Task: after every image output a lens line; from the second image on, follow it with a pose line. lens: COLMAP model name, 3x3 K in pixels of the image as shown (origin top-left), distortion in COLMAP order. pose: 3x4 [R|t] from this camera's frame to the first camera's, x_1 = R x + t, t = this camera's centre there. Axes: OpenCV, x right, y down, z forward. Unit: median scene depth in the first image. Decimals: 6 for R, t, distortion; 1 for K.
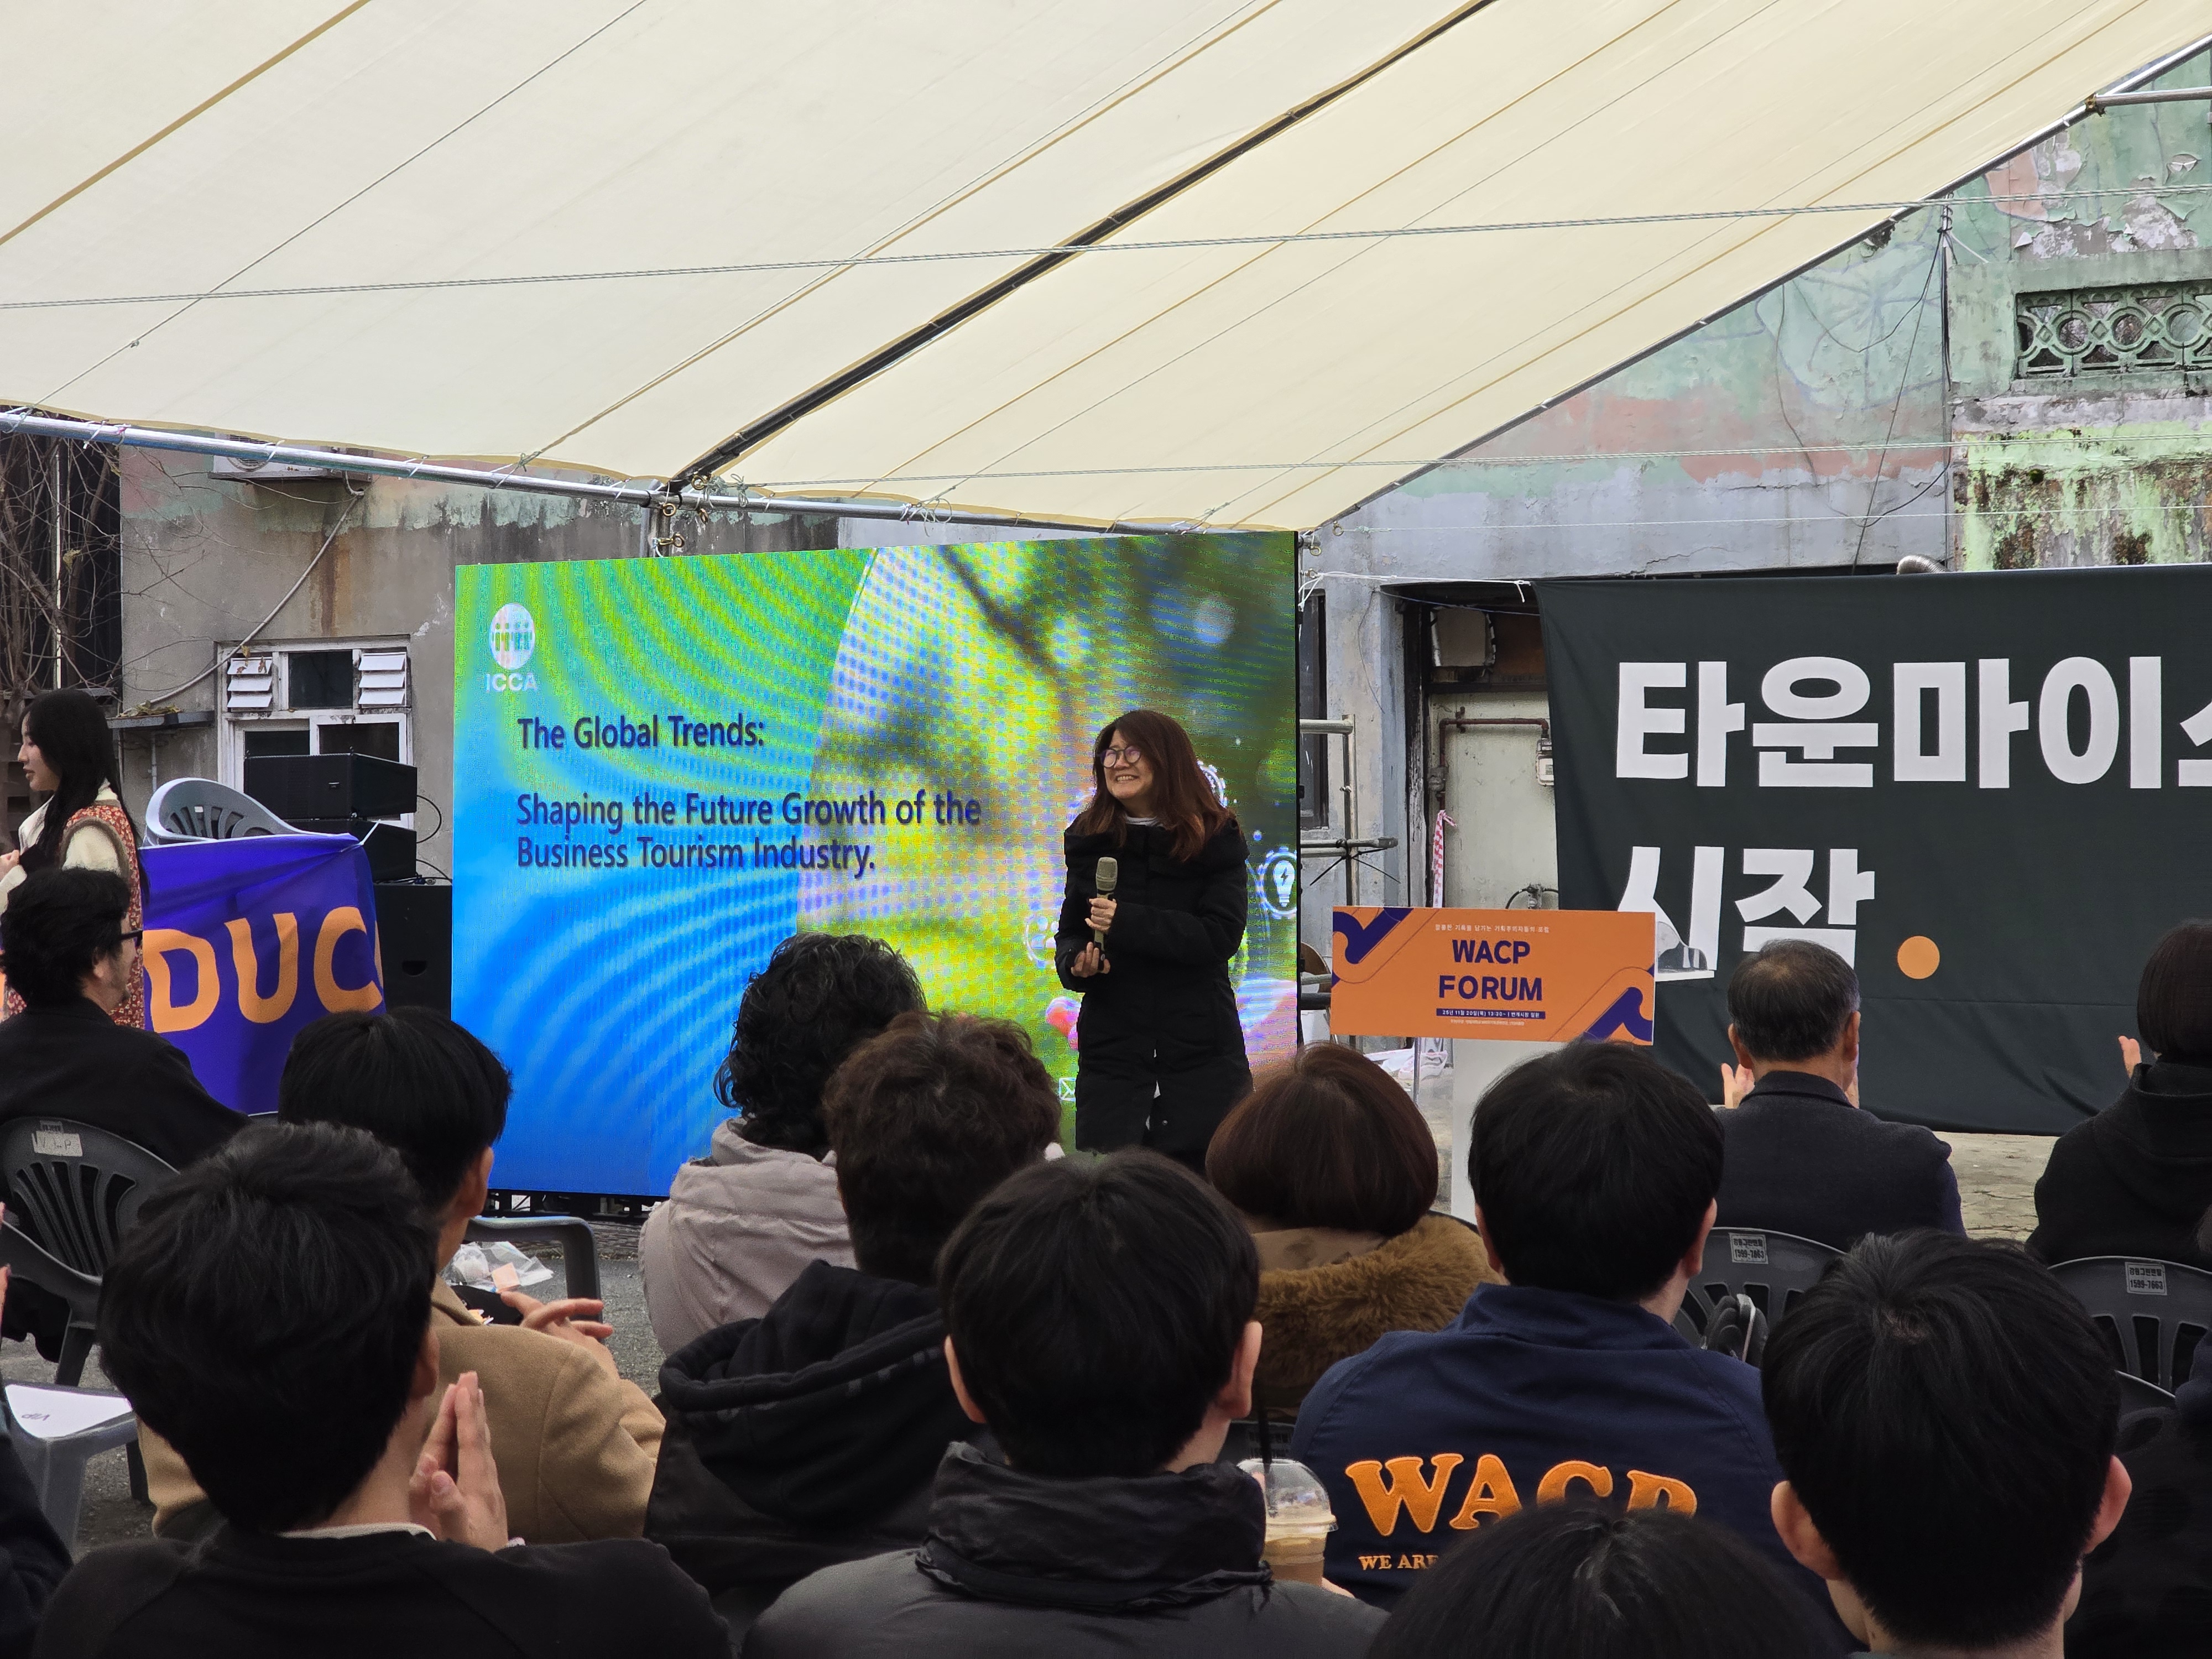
lens RADIAL K [[4336.8, 0, 1102.9], [0, 4336.8, 719.5], [0, 0, 1]] dist [0.001469, 0.000000]
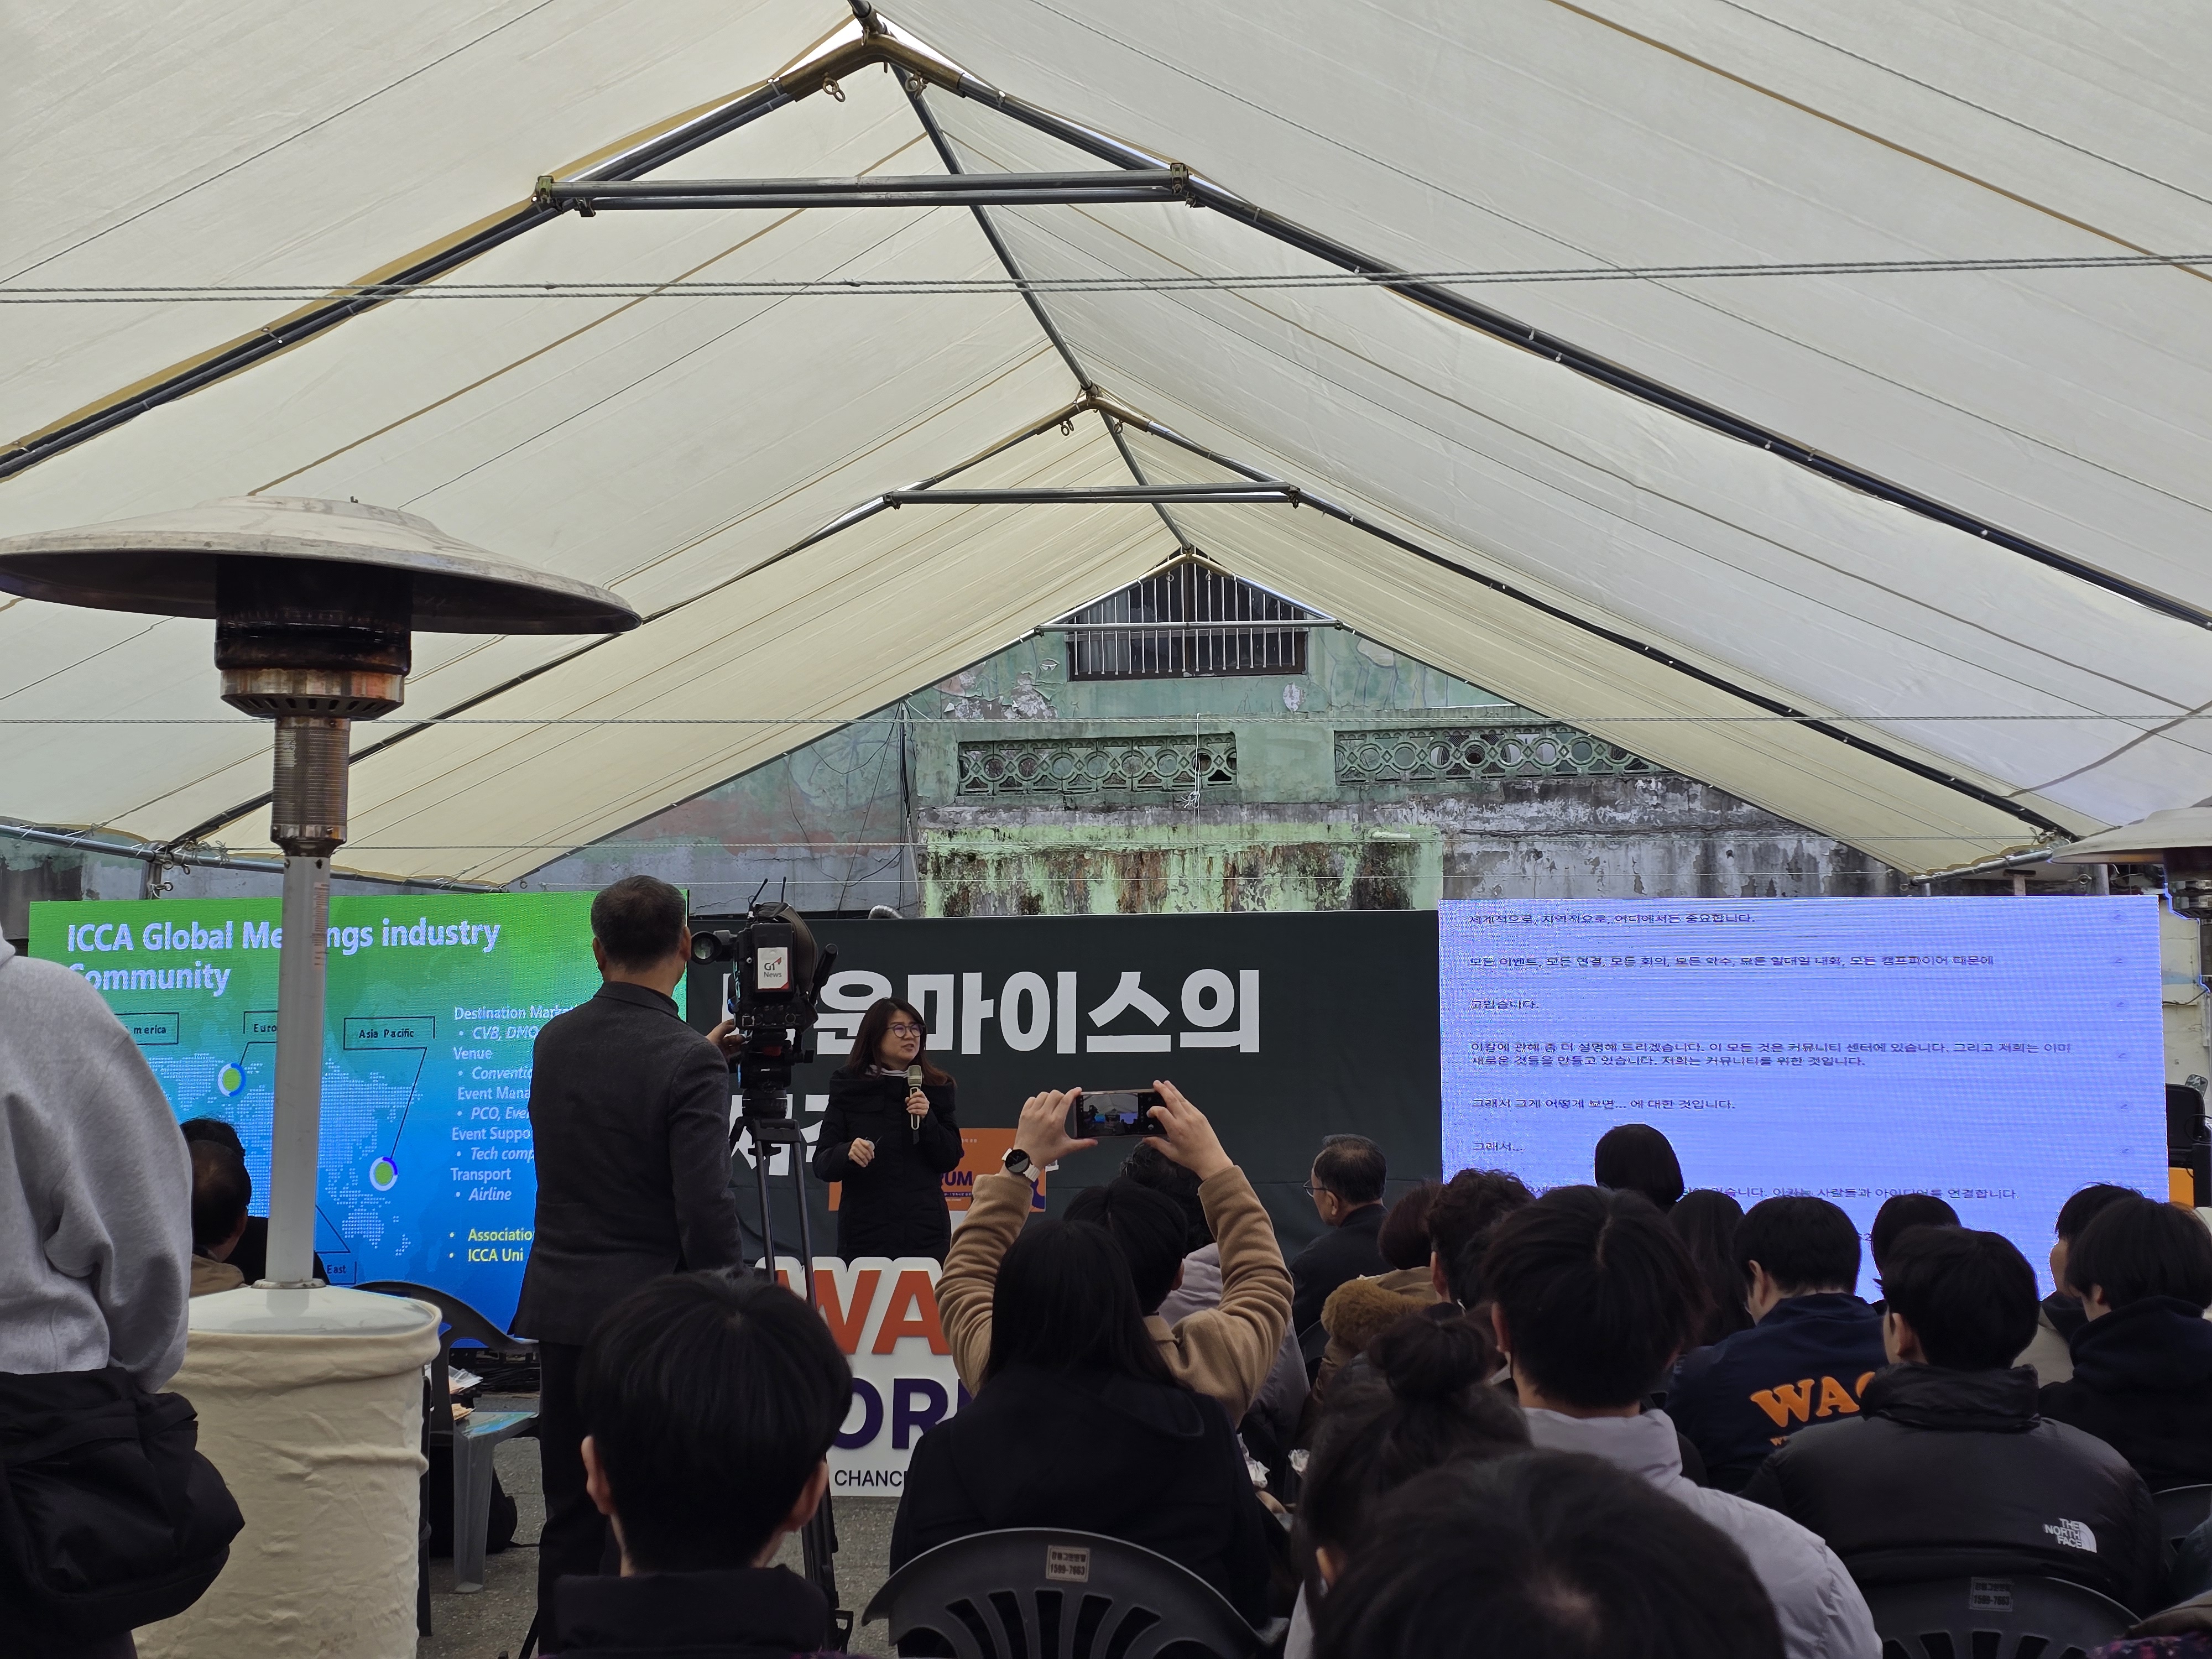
lens RADIAL K [[2990.8, 0, 1107.8], [0, 2990.8, 836.5], [0, 0, 1]] dist [0.167818, 0.000000]
pose [[0.929419, 0.024109, 0.368239, -0.146320], [-0.002845, 0.998302, -0.058180, -0.000081], [-0.369016, 0.053026, 0.927909, -0.036911]]
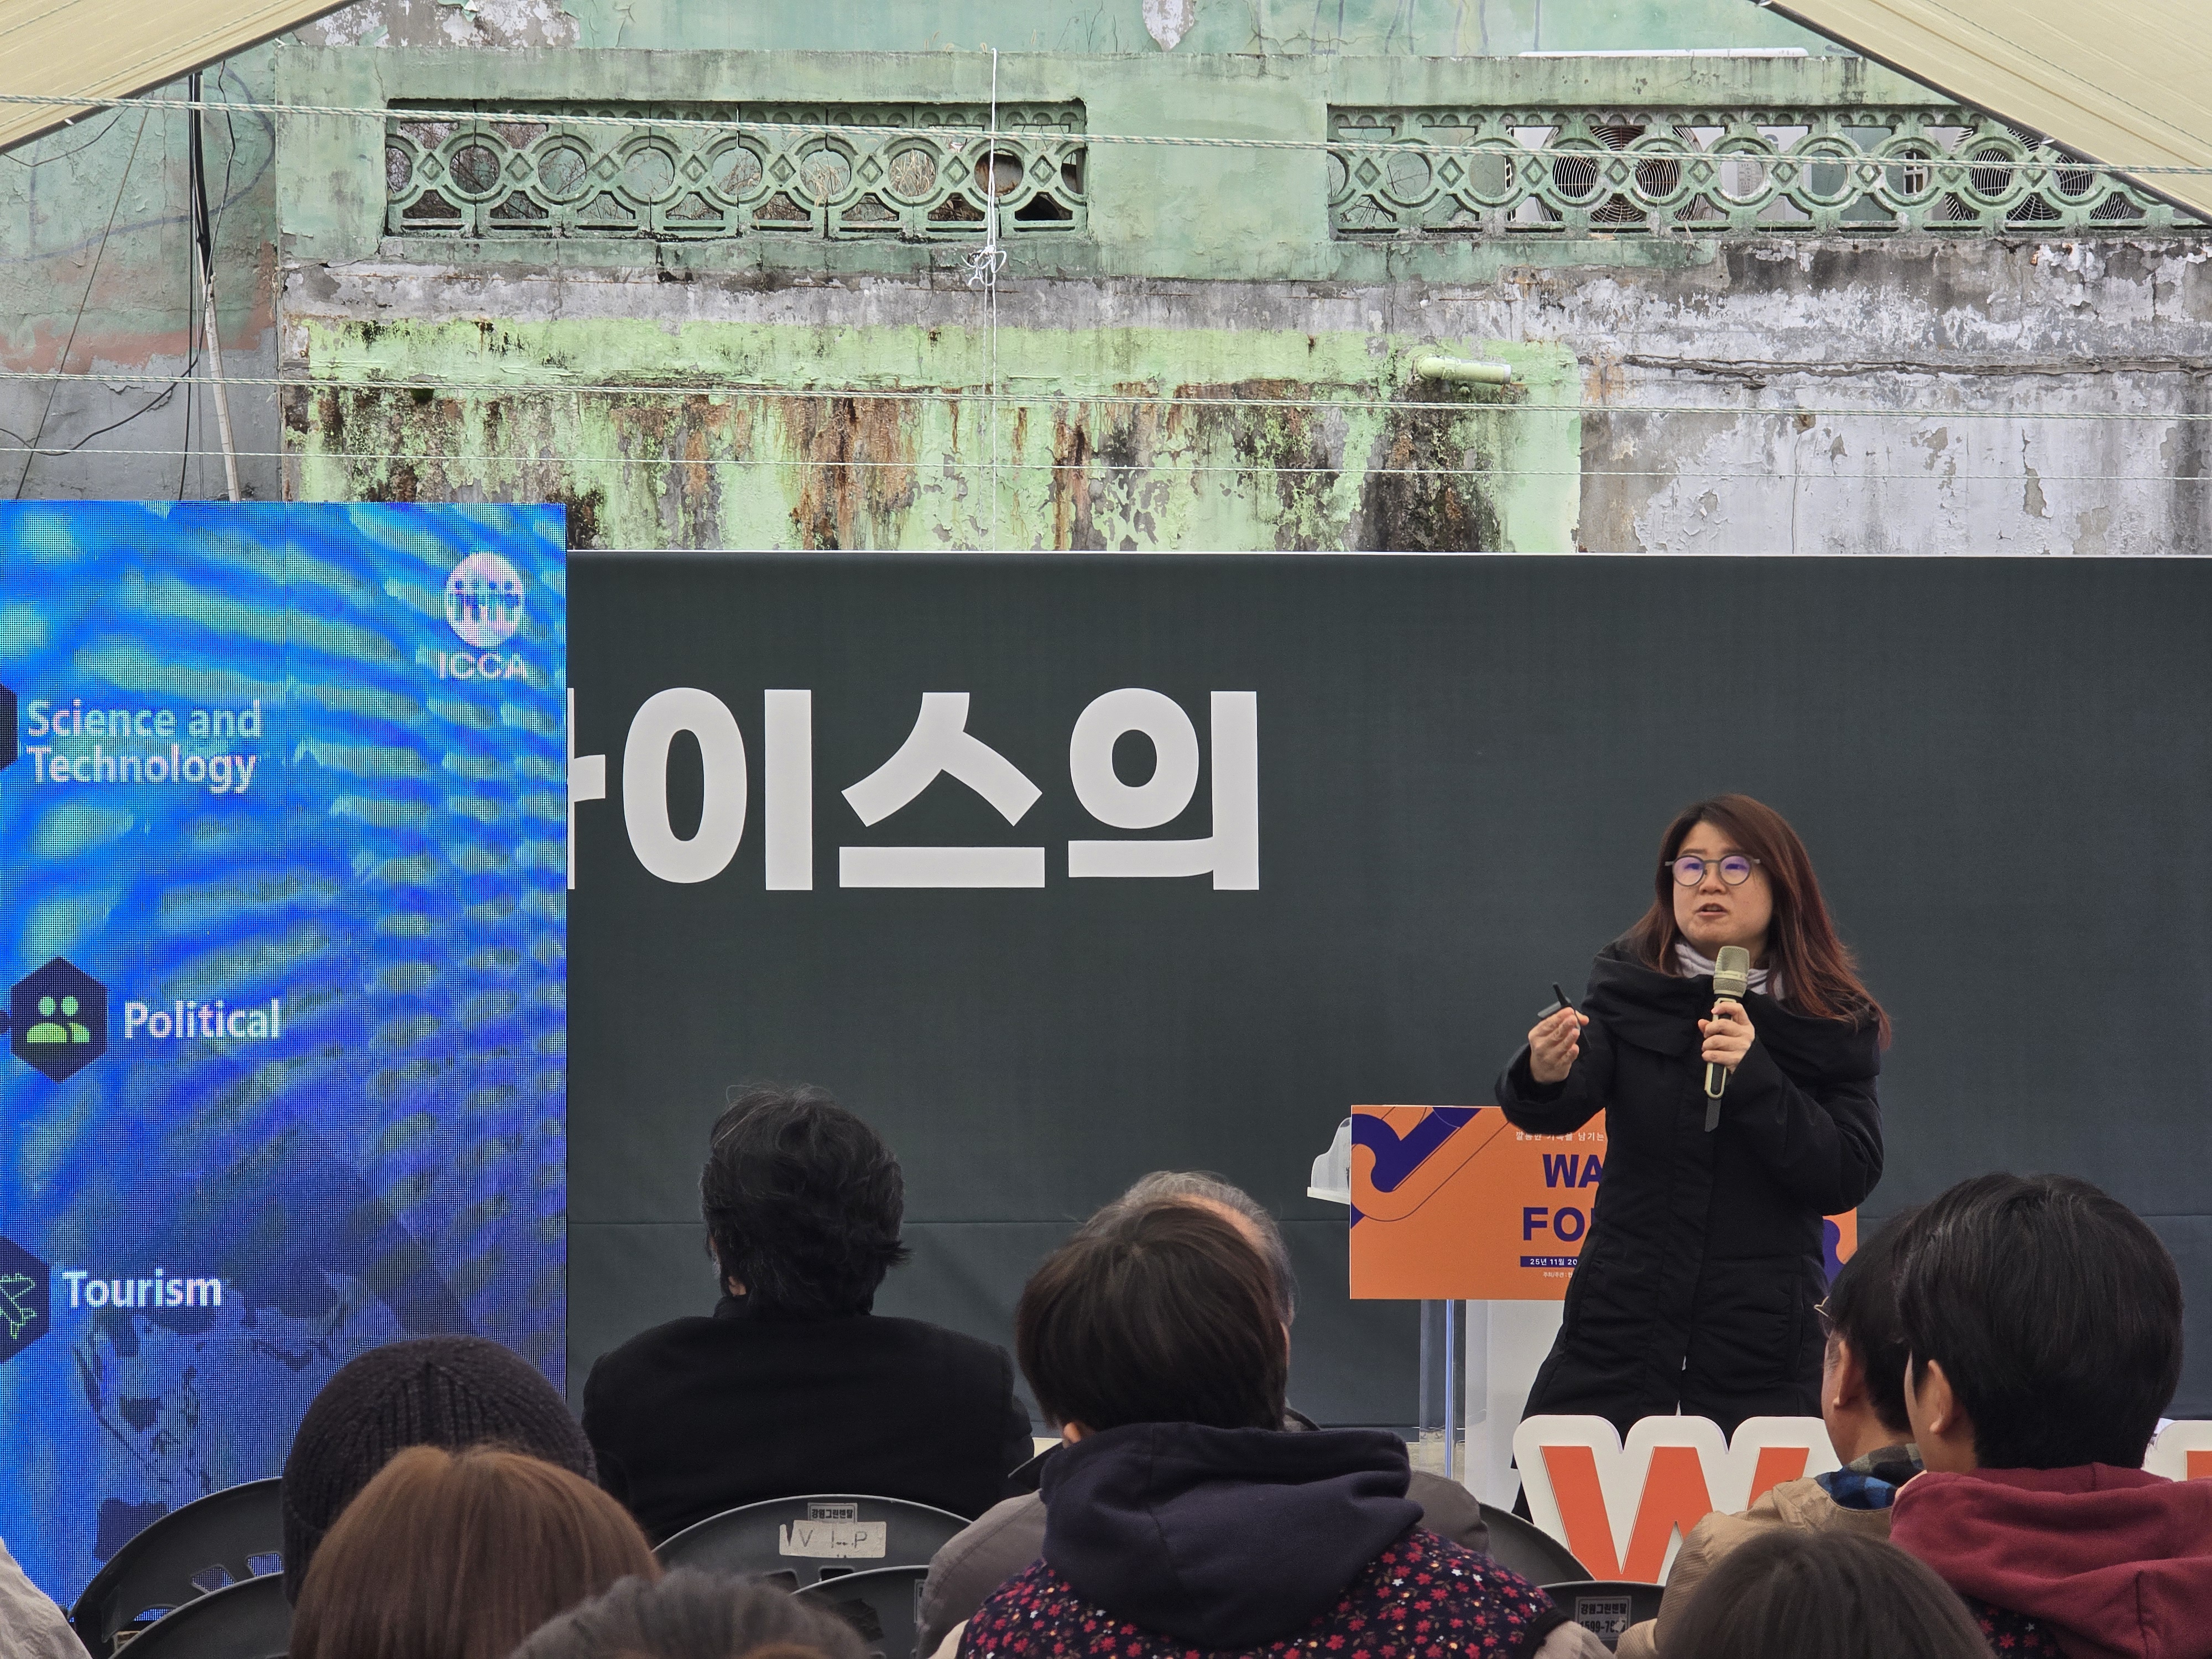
lens RADIAL K [[7530.7, 0, 1054.0], [0, 7530.7, 842.8], [0, 0, 1]] dist [0.606963, 0.000000]
pose [[0.810508, 0.004288, 0.585712, -0.369828], [-0.015191, 0.999791, 0.013701, -0.007130], [-0.585530, -0.020002, 0.810404, 0.048010]]
